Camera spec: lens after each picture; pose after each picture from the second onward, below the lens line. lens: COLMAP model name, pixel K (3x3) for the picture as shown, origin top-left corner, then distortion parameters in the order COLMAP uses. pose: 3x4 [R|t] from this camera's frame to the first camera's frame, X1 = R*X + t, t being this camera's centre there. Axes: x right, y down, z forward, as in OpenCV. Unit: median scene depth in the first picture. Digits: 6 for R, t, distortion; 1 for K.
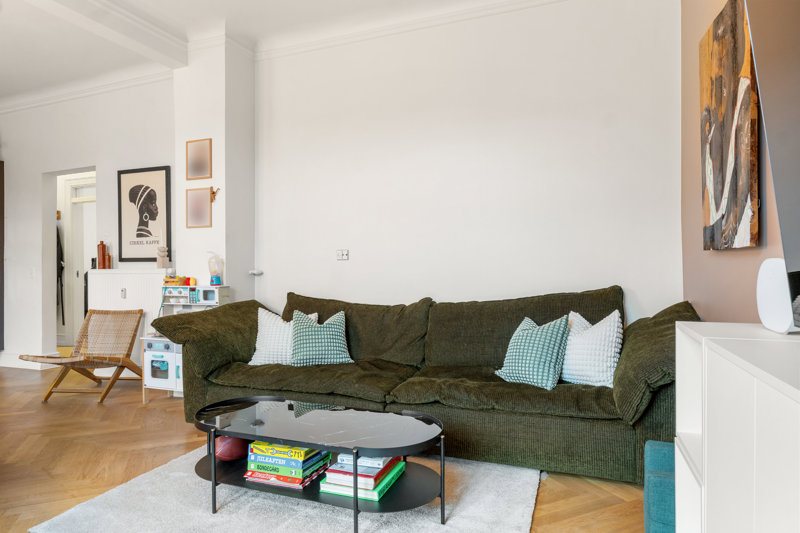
lens RADIAL K [[473.3, 0, 402.3], [0, 473.3, 267.5], [0, 0, 1]] dist [-0.022034, -0.000261]
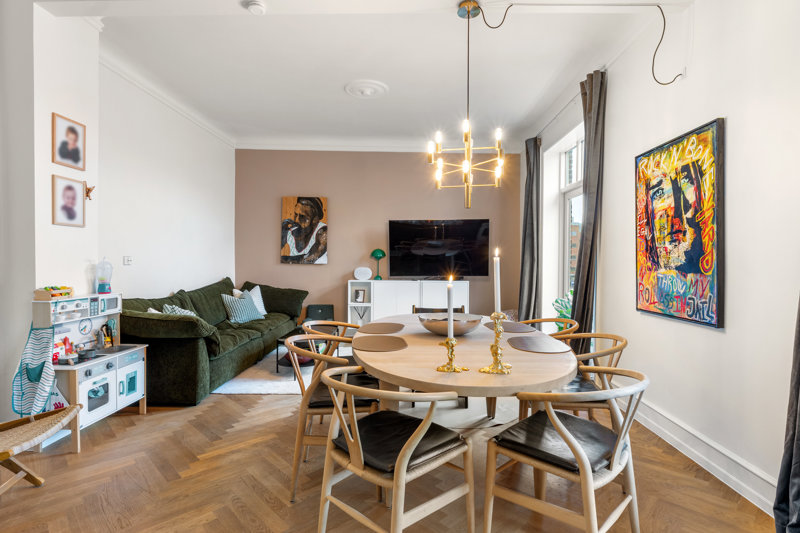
lens RADIAL K [[427.2, 0, 400.7], [0, 427.2, 266.7], [0, 0, 1]] dist [-0.000725, 0.002058]
pose [[-0.344393, -0.006735, 0.938801, -1.346598], [-0.003343, 0.999977, 0.005948, -0.020400], [-0.938819, -0.001090, -0.344408, 0.722359]]
